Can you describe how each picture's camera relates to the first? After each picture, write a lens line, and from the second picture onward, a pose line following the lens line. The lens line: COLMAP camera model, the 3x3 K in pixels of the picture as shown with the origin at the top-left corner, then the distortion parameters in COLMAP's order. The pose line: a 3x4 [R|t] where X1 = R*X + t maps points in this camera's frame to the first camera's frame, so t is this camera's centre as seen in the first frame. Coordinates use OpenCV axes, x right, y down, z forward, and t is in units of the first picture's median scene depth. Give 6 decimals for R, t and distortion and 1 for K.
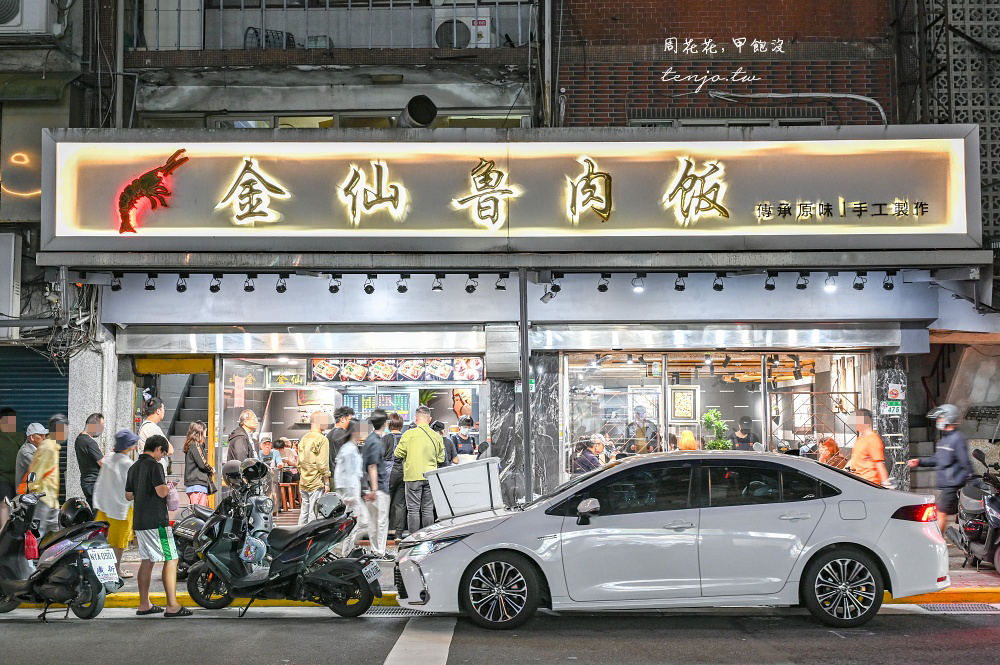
lens RADIAL K [[1185.0, 0, 501.3], [0, 1185.0, 335.9], [0, 0, 1]] dist [-0.025124, 0.000000]
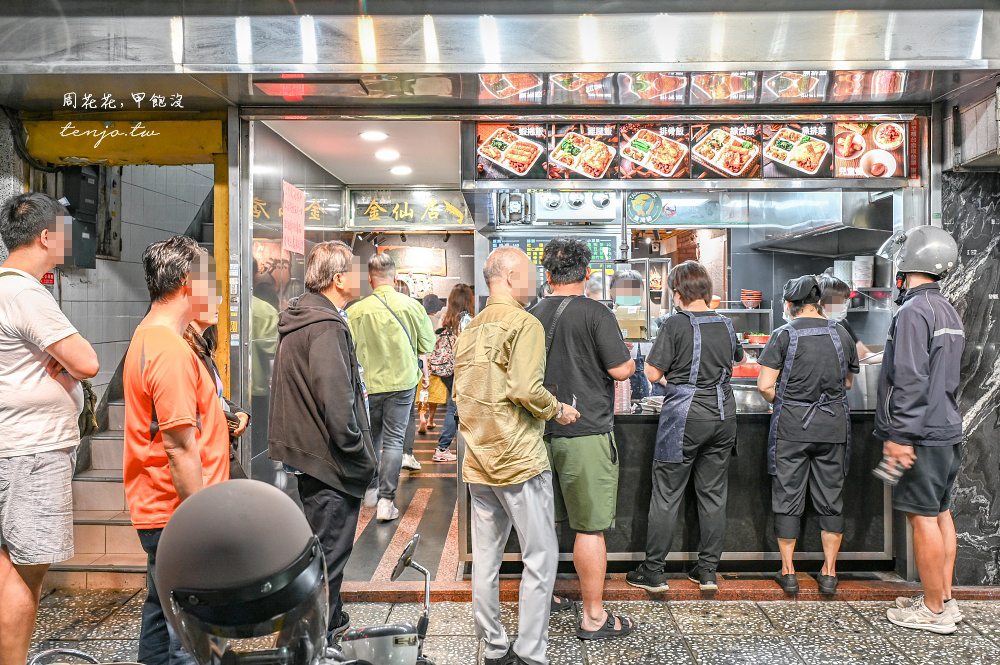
lens RADIAL K [[888.9, 0, 497.4], [0, 888.9, 327.7], [0, 0, 1]] dist [-0.003247, 0.003861]
pose [[0.999999, 0.001122, -0.001317, -0.151935], [-0.000994, 0.995621, 0.093477, 0.059784], [0.001416, -0.093475, 0.995621, 0.698741]]
